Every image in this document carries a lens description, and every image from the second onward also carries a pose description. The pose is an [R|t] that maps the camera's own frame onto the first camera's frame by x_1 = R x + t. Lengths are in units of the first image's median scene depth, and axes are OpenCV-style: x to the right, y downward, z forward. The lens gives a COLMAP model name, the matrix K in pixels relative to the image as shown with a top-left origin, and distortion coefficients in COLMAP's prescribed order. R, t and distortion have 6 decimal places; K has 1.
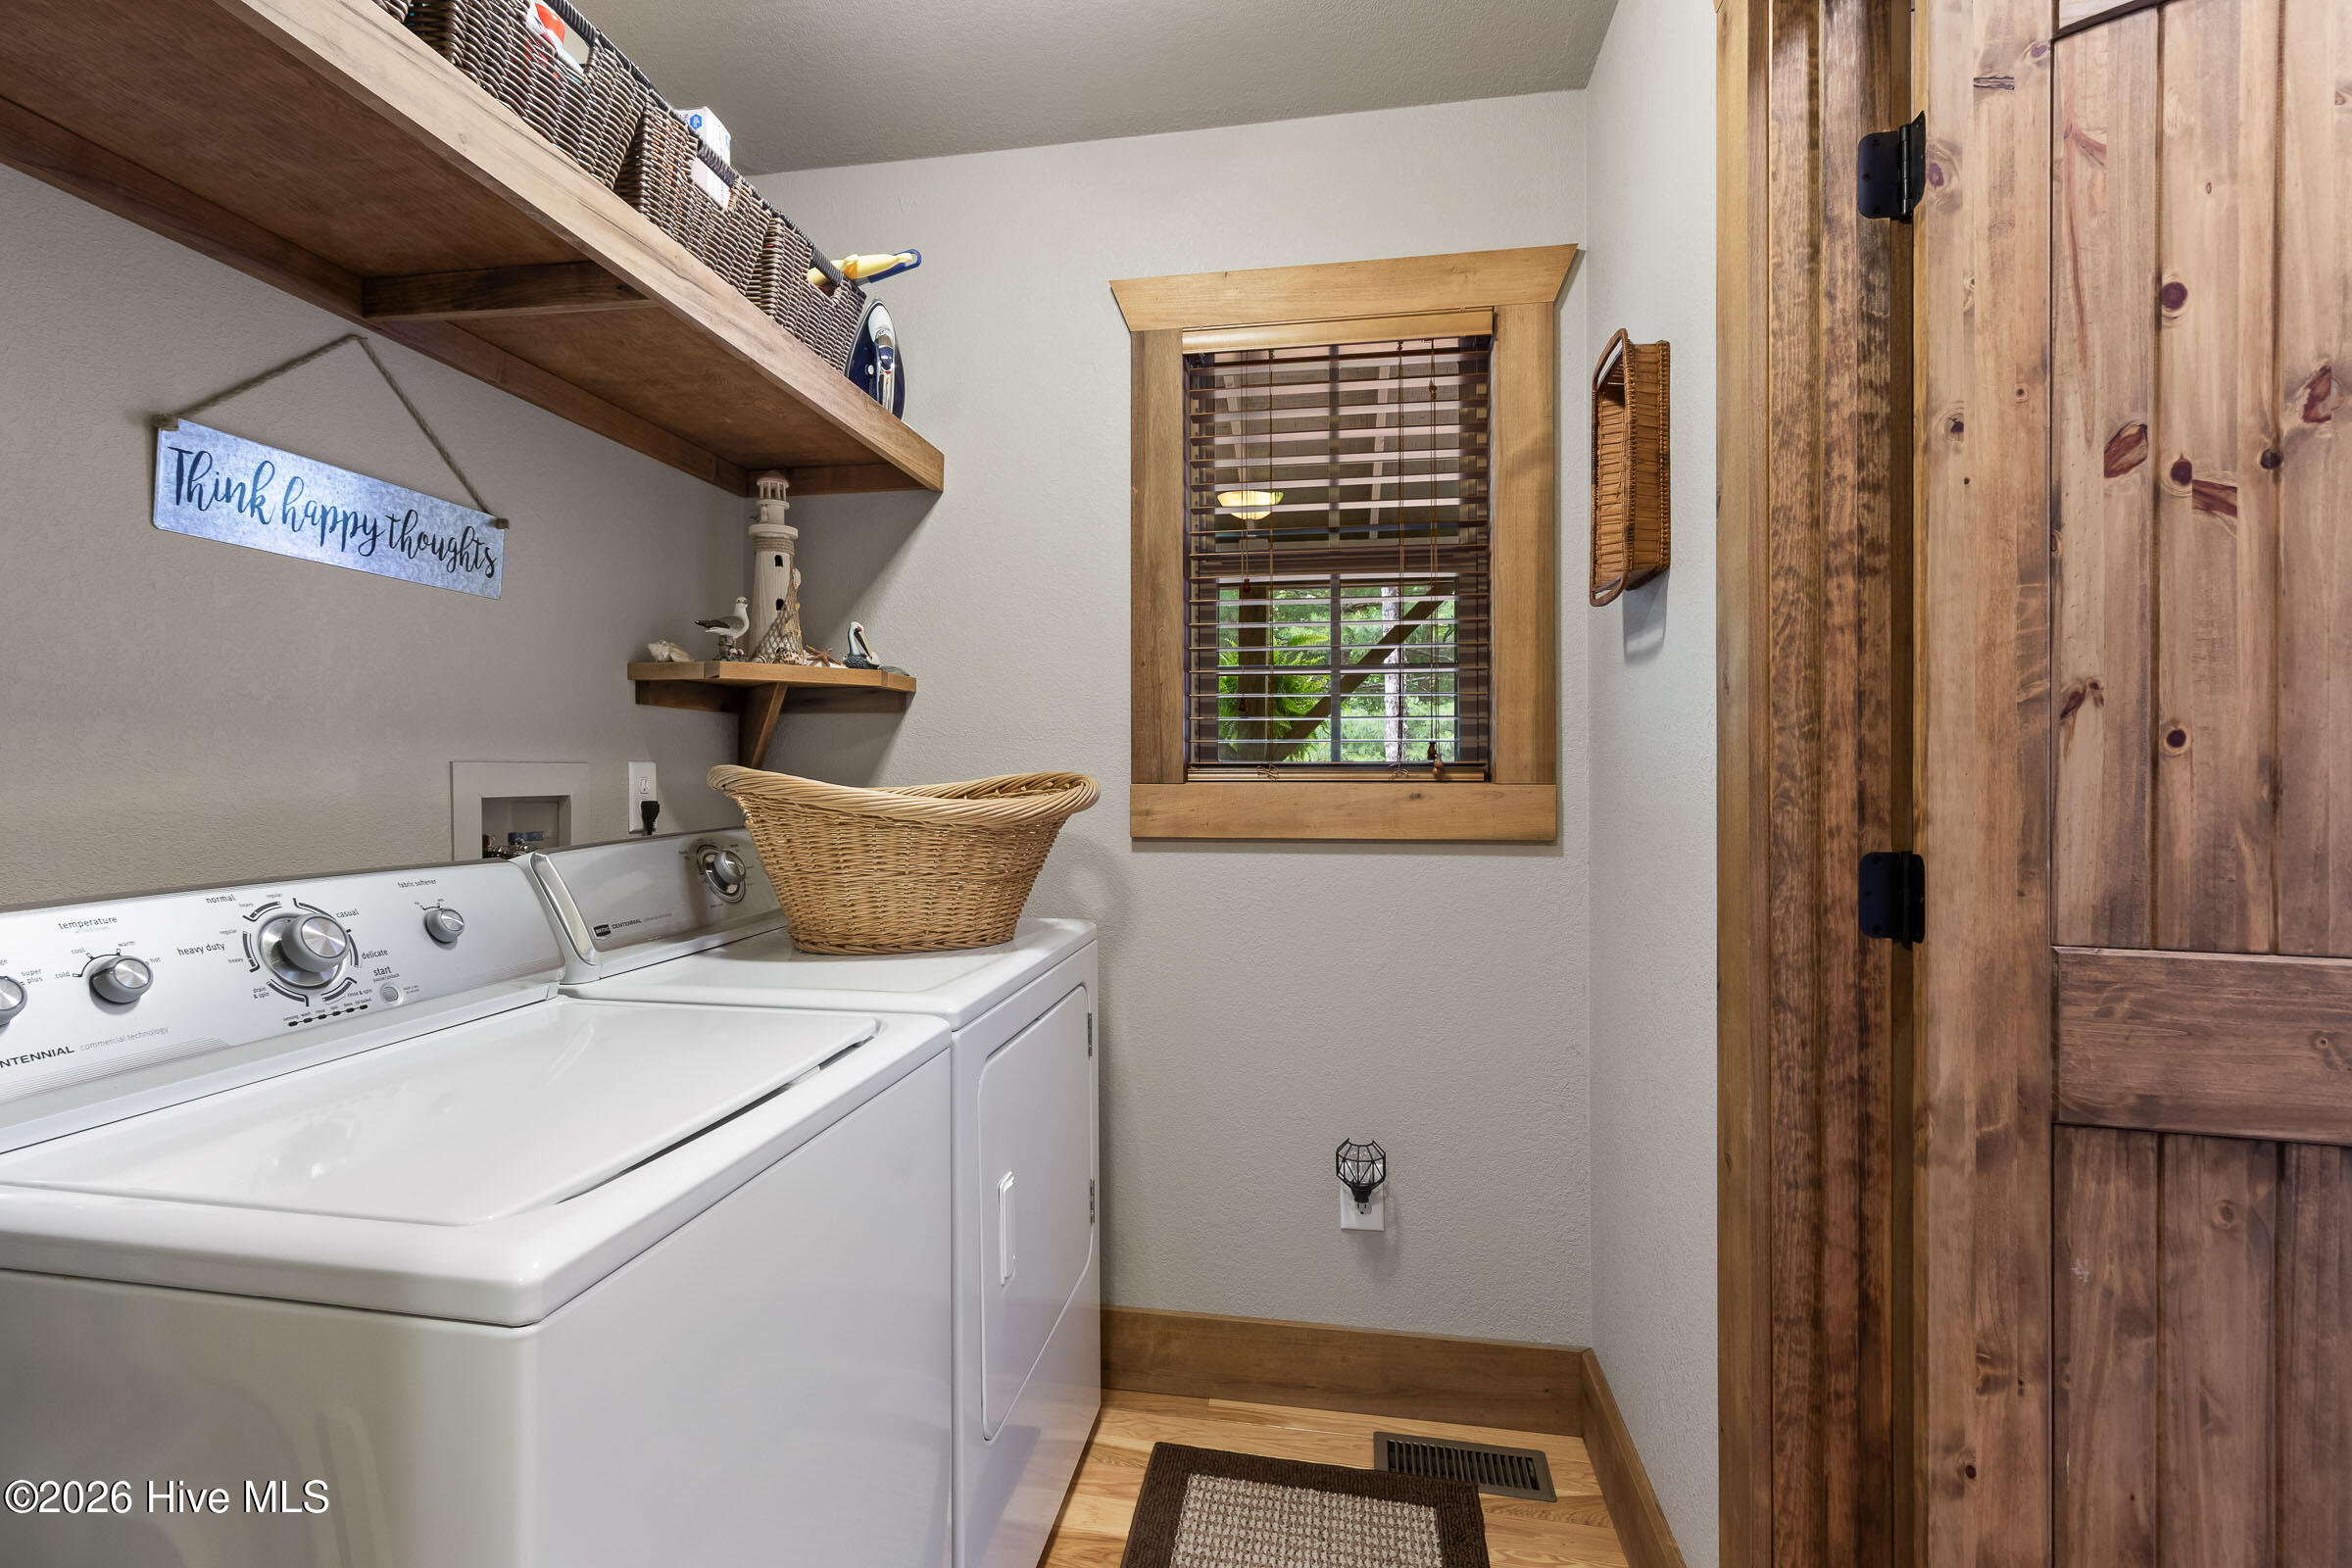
lens RADIAL K [[1098.0, 0, 1144.5], [0, 1098.0, 775.0], [0, 0, 1]] dist [0.003020, -0.003652]
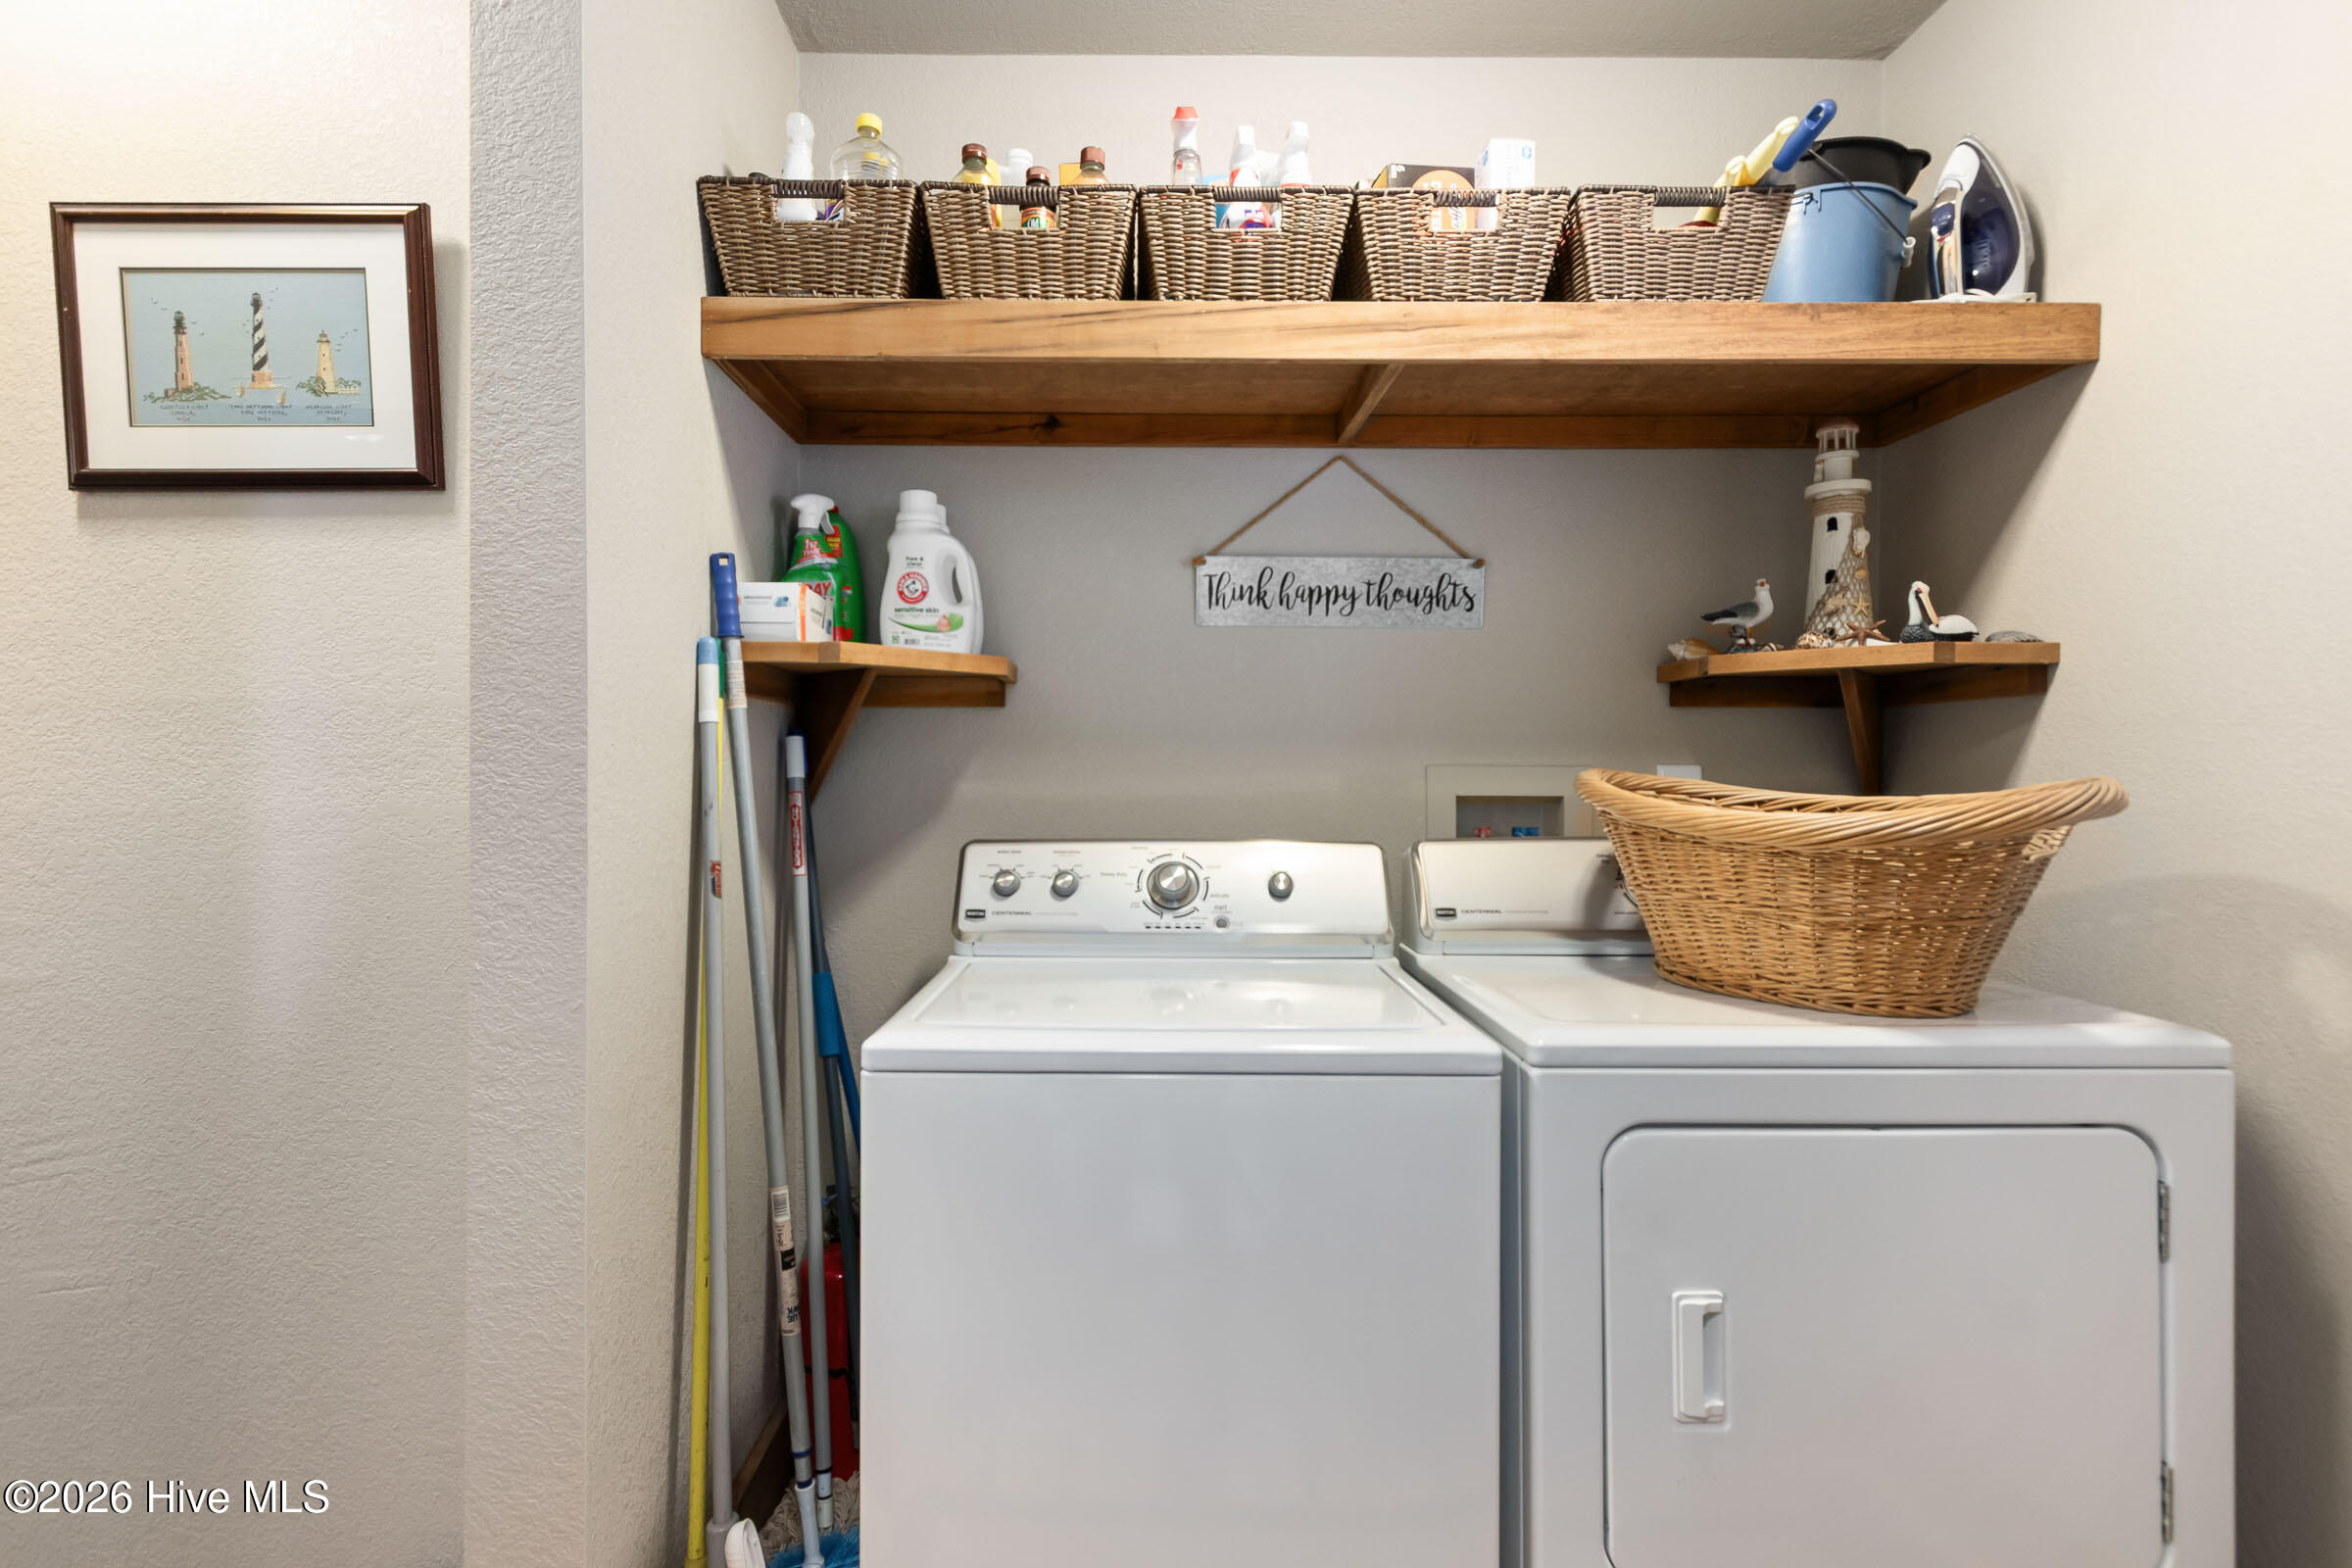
lens RADIAL K [[1098.0, 0, 1144.5], [0, 1098.0, 775.0], [0, 0, 1]] dist [0.003020, -0.003652]
pose [[0.193589, 0.002715, -0.981079, 0.613227], [-0.009535, 0.999954, 0.000886, 0.000303], [0.981036, 0.009183, 0.193606, 0.515044]]
